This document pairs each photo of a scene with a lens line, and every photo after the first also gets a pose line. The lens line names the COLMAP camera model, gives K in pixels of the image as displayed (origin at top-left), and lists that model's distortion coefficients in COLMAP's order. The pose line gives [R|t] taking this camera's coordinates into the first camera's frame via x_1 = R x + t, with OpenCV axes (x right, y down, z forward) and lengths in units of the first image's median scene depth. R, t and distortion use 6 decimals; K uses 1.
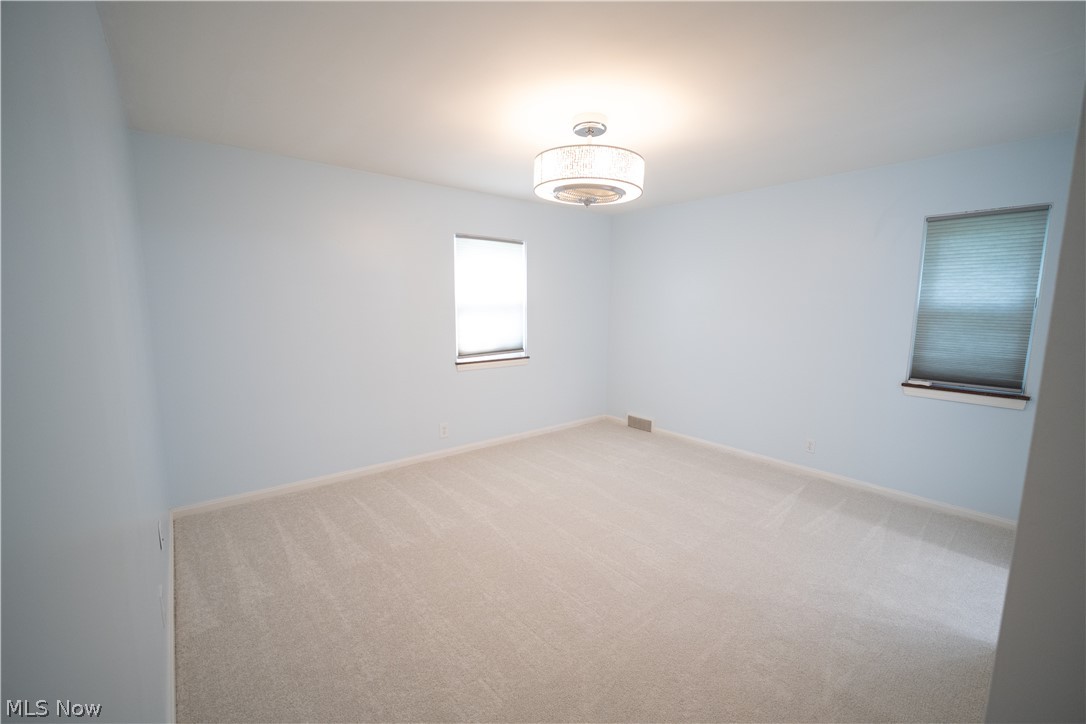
lens RADIAL K [[458.9, 0, 542.5], [0, 458.9, 363.9], [0, 0, 1]] dist [-0.011064, 0.000102]
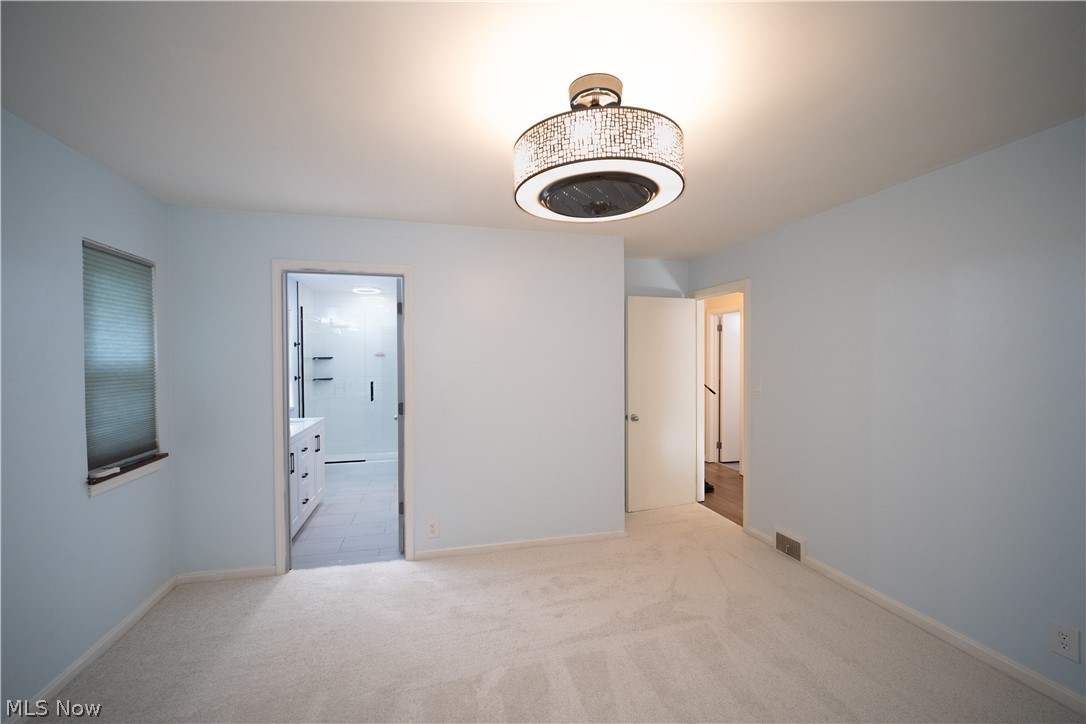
lens RADIAL K [[458.9, 0, 544.2], [0, 458.9, 358.7], [0, 0, 1]] dist [-0.011064, 0.000102]
pose [[-0.908543, 0.003954, 0.417772, -0.097049], [0.062347, 0.990041, 0.126218, -0.191679], [-0.413113, 0.140722, -0.899742, 1.407650]]
